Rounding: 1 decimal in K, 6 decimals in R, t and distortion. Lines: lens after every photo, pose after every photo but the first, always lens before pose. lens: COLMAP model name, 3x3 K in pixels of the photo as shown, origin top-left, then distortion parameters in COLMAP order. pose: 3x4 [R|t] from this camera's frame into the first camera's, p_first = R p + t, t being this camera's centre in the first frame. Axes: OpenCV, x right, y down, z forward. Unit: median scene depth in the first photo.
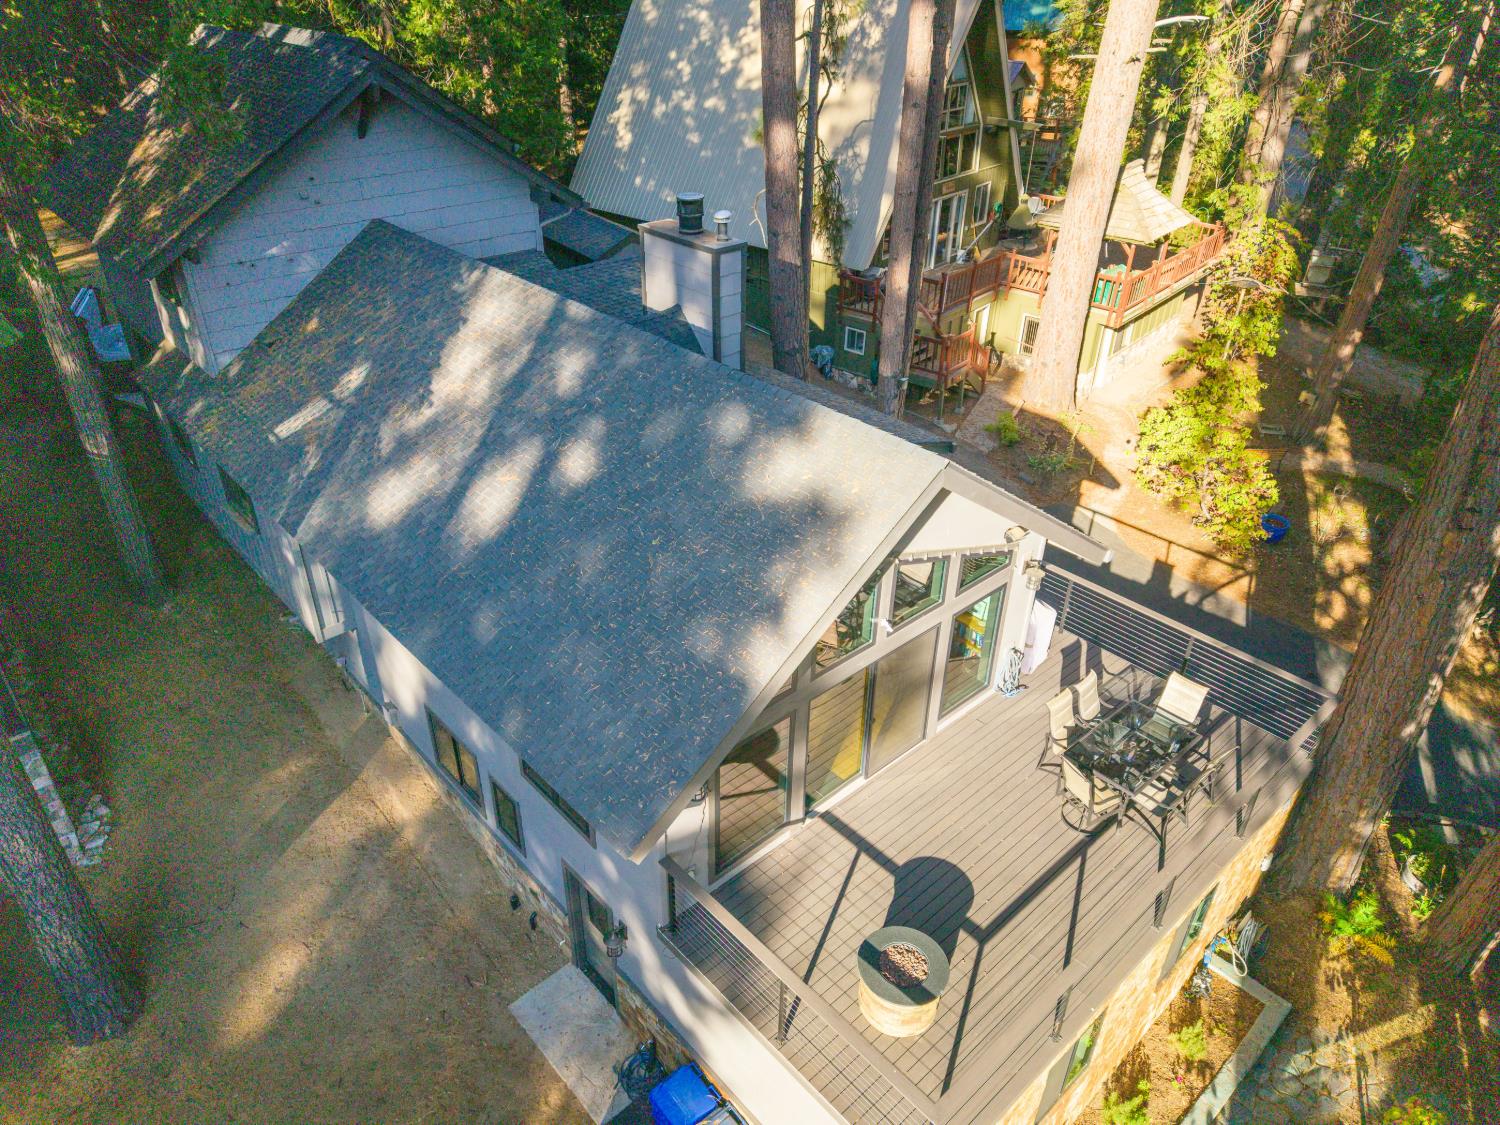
lens RADIAL K [[1008.6, 0, 748.8], [0, 1008.6, 569.7], [0, 0, 1]] dist [0.022731, -0.020818]
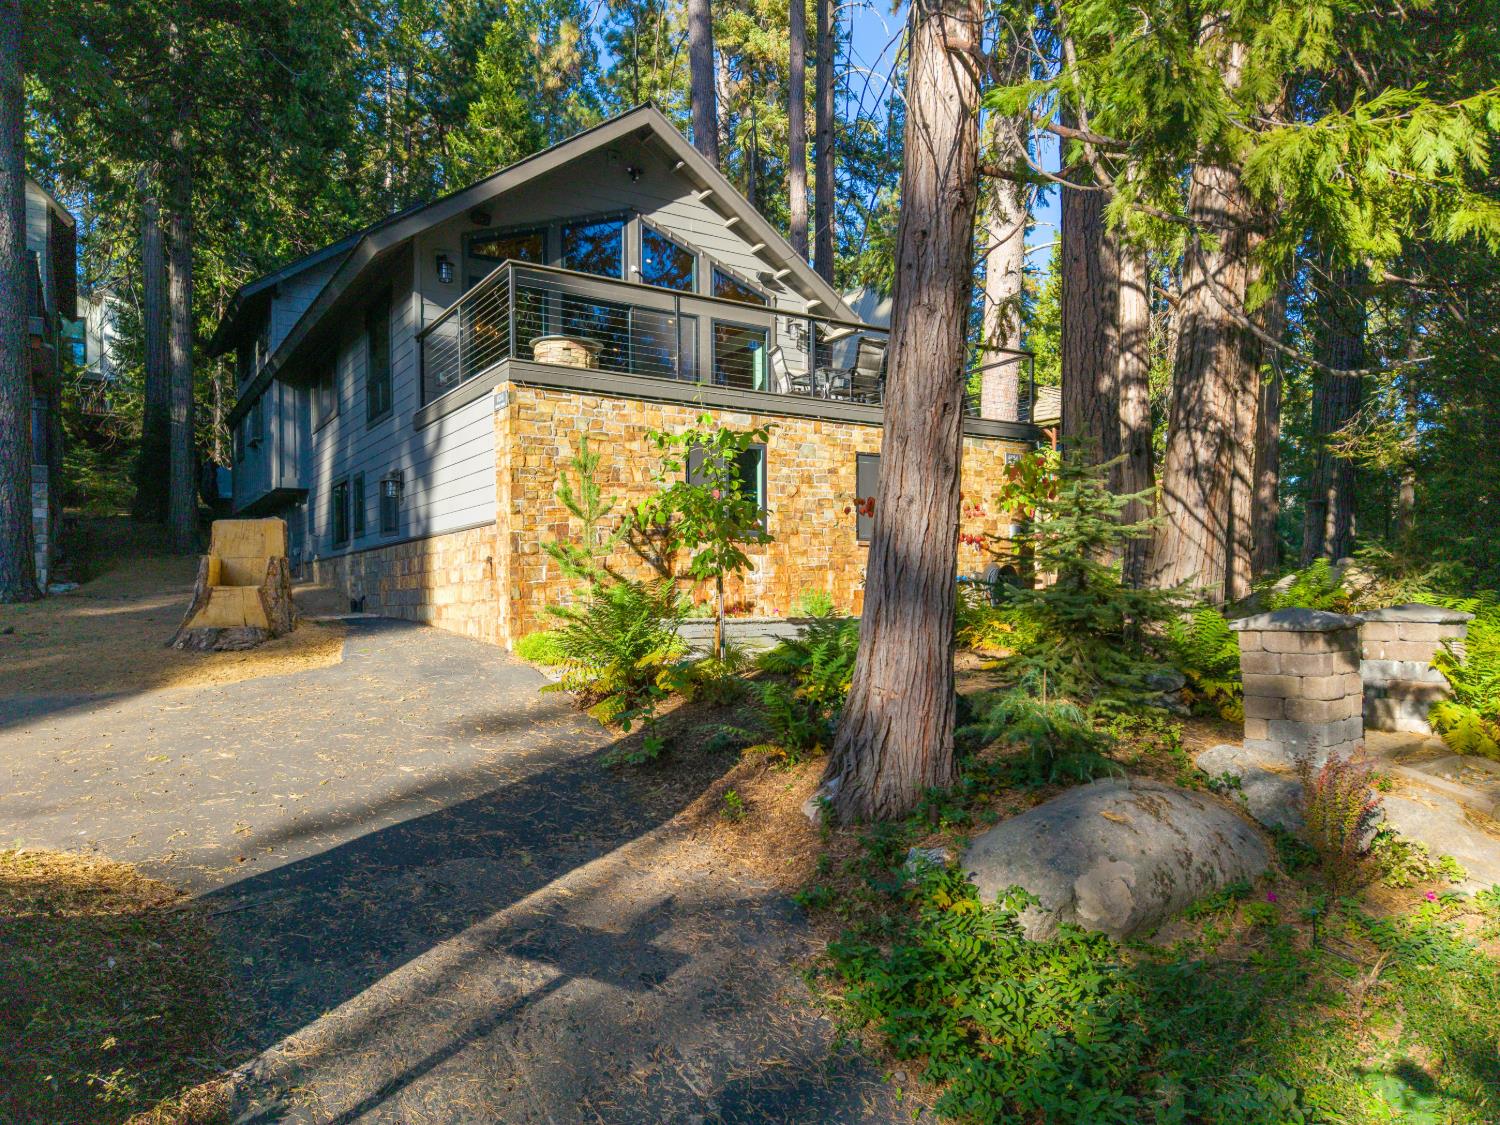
lens RADIAL K [[1008.6, 0, 725.5], [0, 1008.6, 626.9], [0, 0, 1]] dist [0.022731, -0.020818]
pose [[0.984909, -0.015336, -0.172392, 0.400174], [-0.073734, 0.863969, -0.498117, 0.936376], [0.156581, 0.503311, 0.849800, 0.106366]]
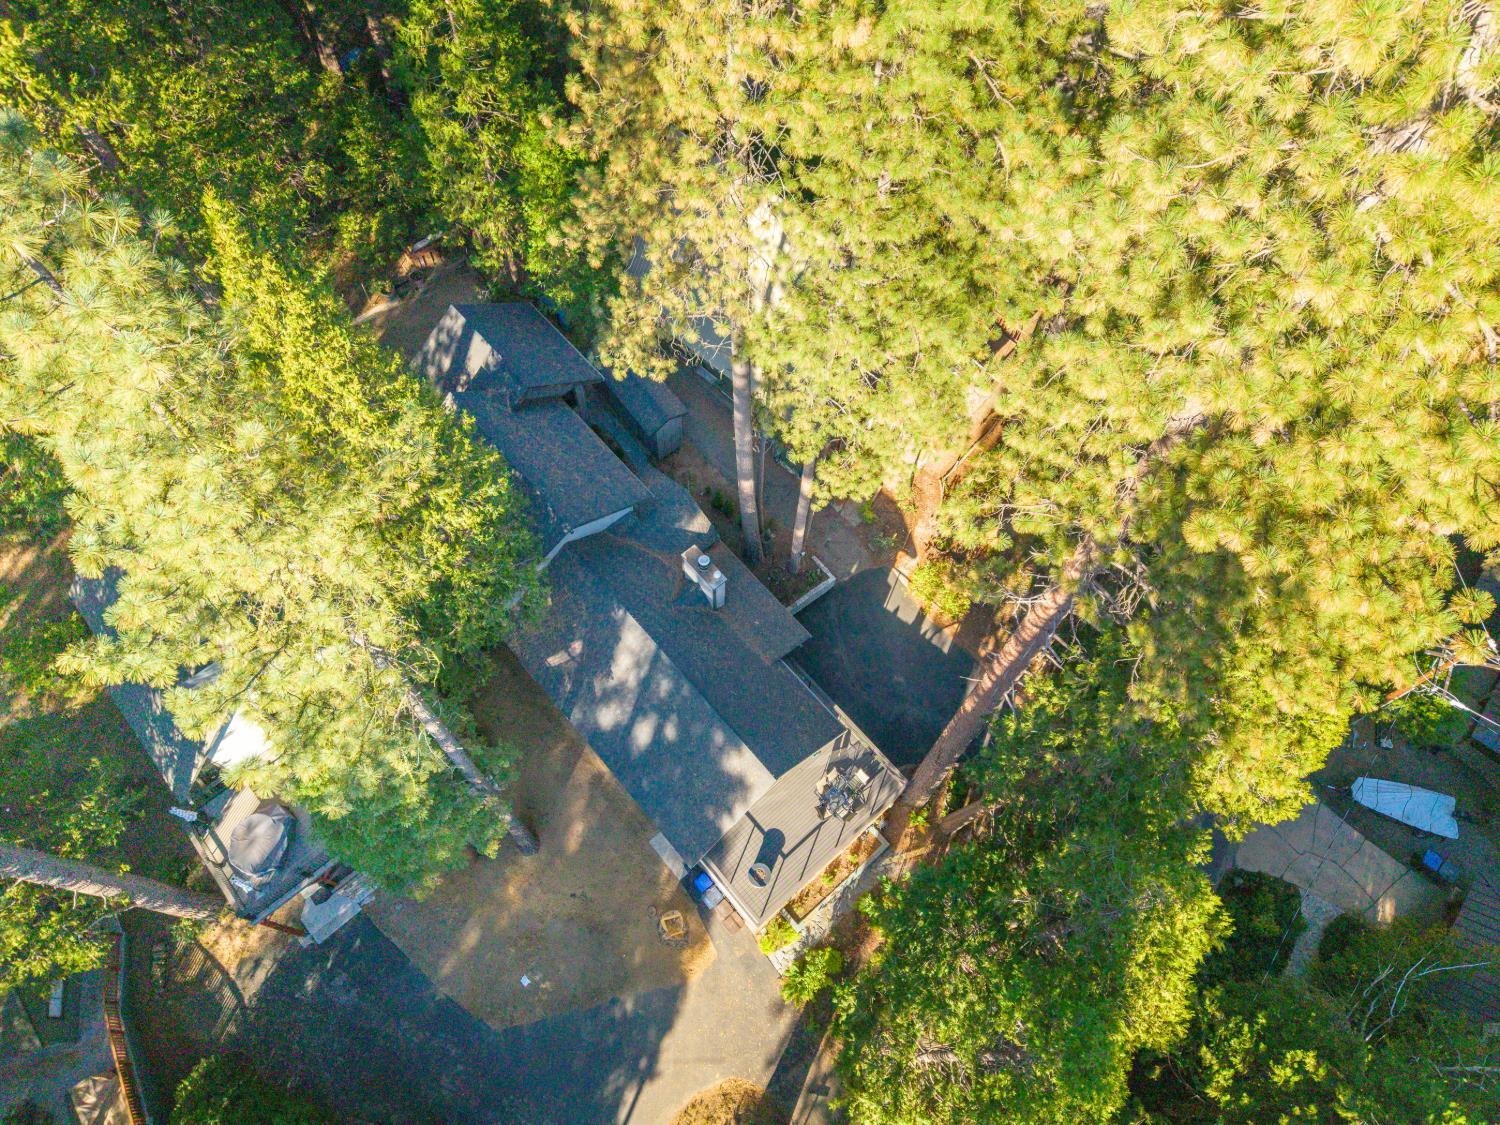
lens RADIAL K [[1008.6, 0, 744.1], [0, 1008.6, 562.8], [0, 0, 1]] dist [0.022731, -0.020818]
pose [[0.999721, 0.022756, 0.006400, 0.027363], [-0.022825, 0.858801, 0.511800, -1.961043], [0.006151, -0.511803, 0.859081, -1.301743]]
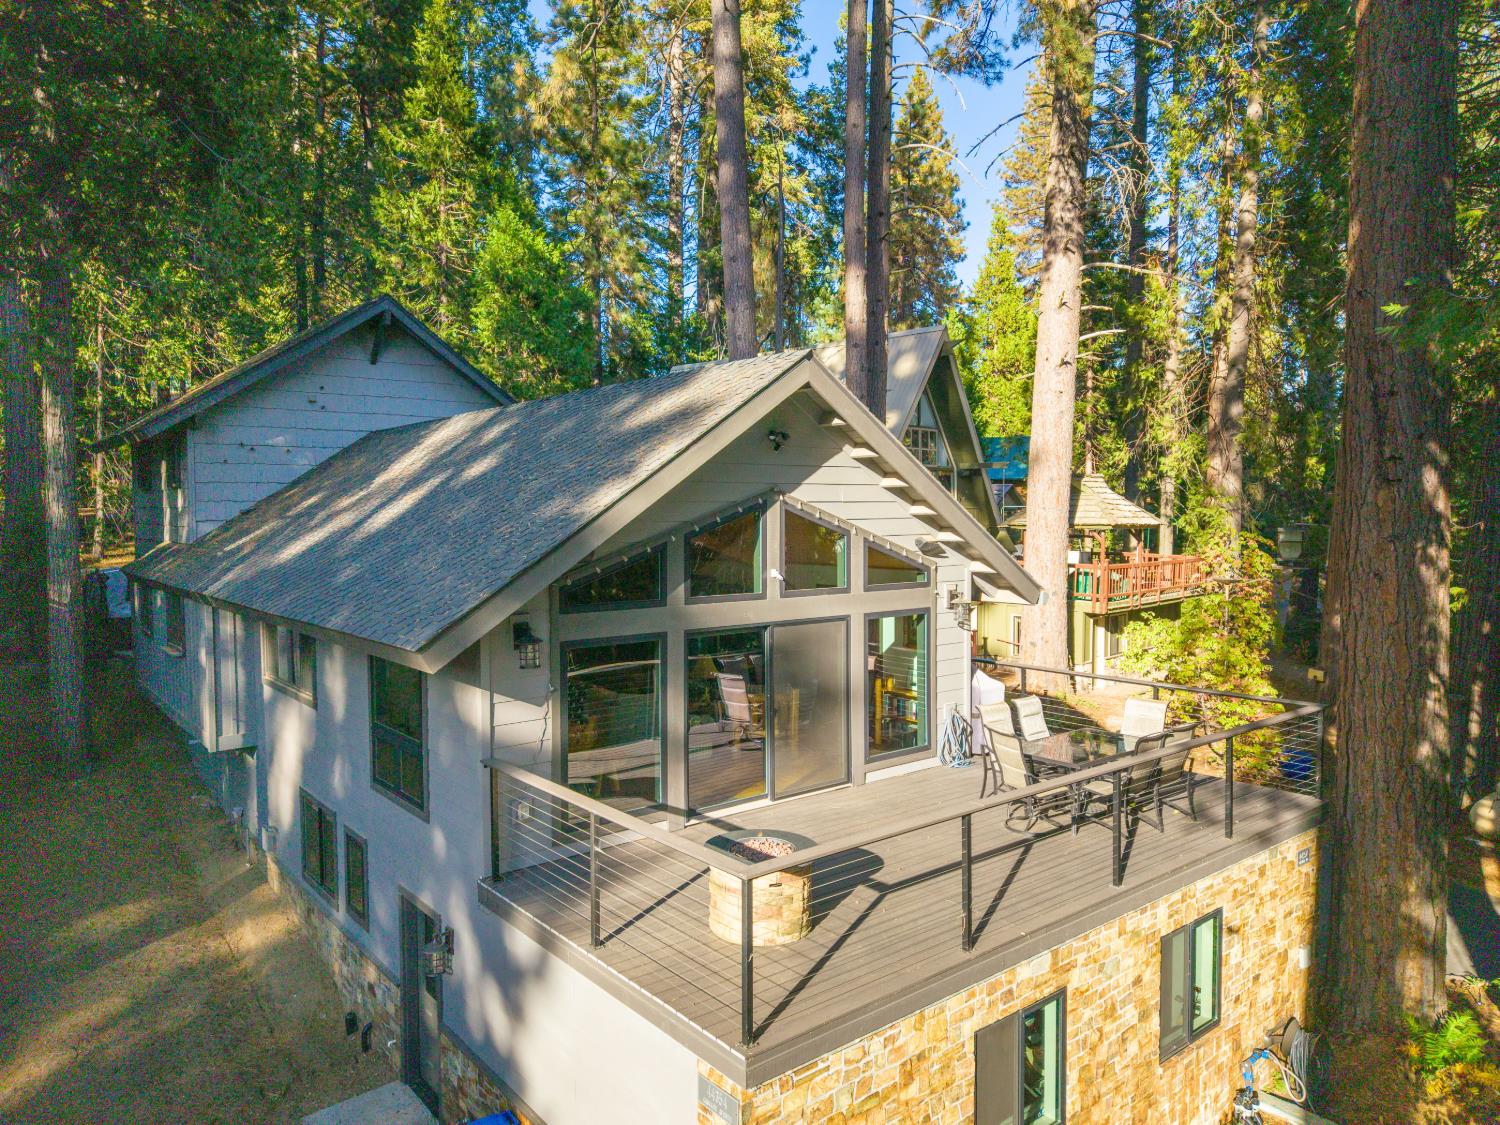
lens RADIAL K [[1008.6, 0, 746.8], [0, 1008.6, 563.4], [0, 0, 1]] dist [0.022731, -0.020818]
pose [[0.998186, -0.016548, -0.057892, 0.138077], [-0.013810, 0.872937, -0.487637, 0.418927], [0.058606, 0.487552, 0.871125, 0.157526]]
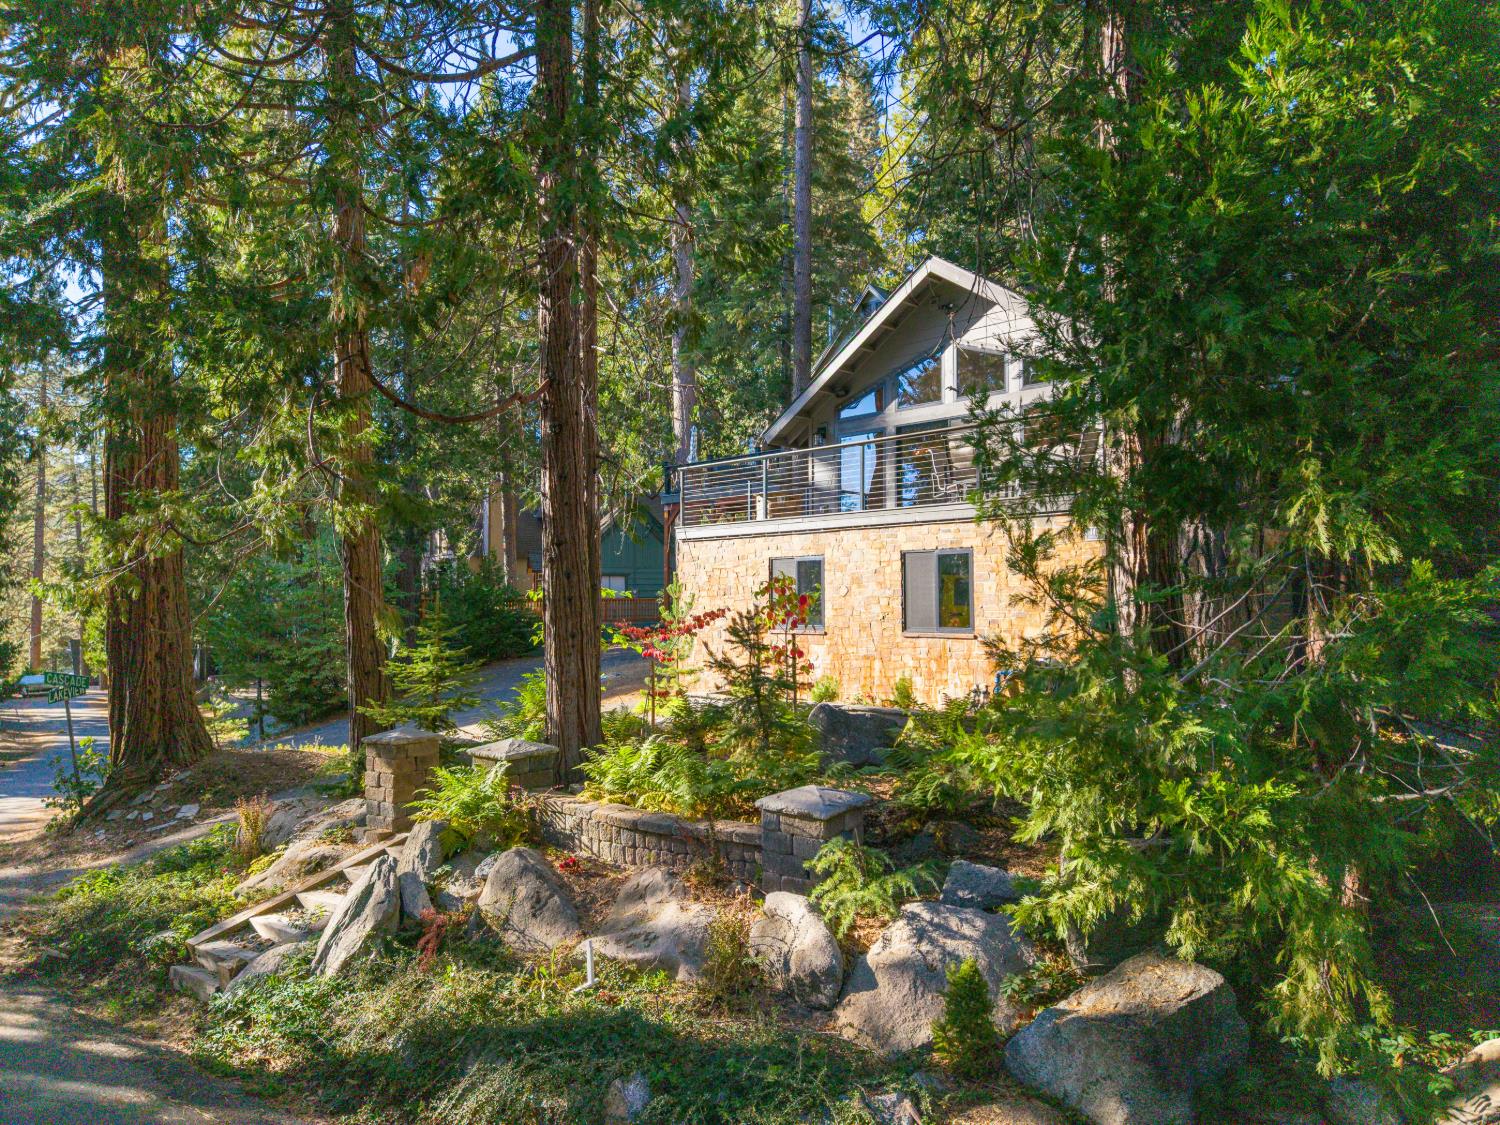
lens RADIAL K [[1008.6, 0, 742.7], [0, 1008.6, 551.2], [0, 0, 1]] dist [0.022731, -0.020818]
pose [[0.076505, -0.066880, -0.994824, 1.385290], [-0.518145, 0.849777, -0.096976, 0.494119], [0.851864, 0.522882, 0.030359, 0.683210]]
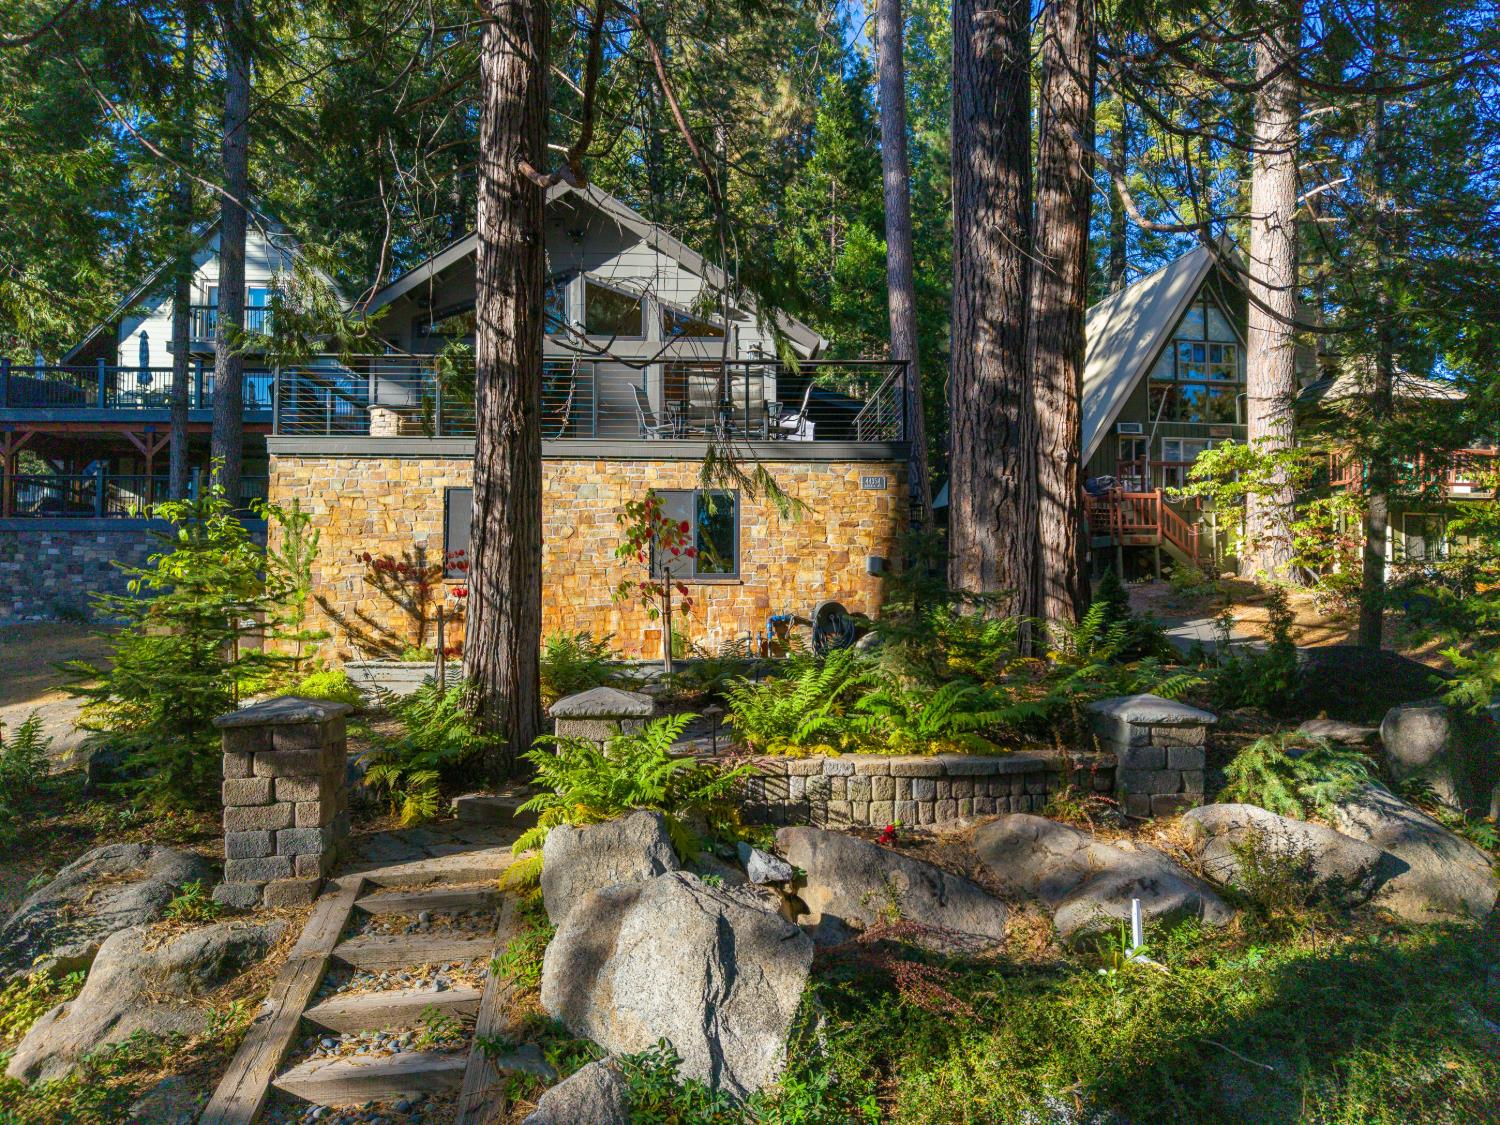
lens RADIAL K [[1008.6, 0, 751.6], [0, 1008.6, 554.6], [0, 0, 1]] dist [0.022731, -0.020818]
pose [[0.771079, -0.045233, -0.635130, 1.021170], [-0.326643, 0.828124, -0.455538, 0.748827], [0.546572, 0.558716, 0.623775, 0.363187]]
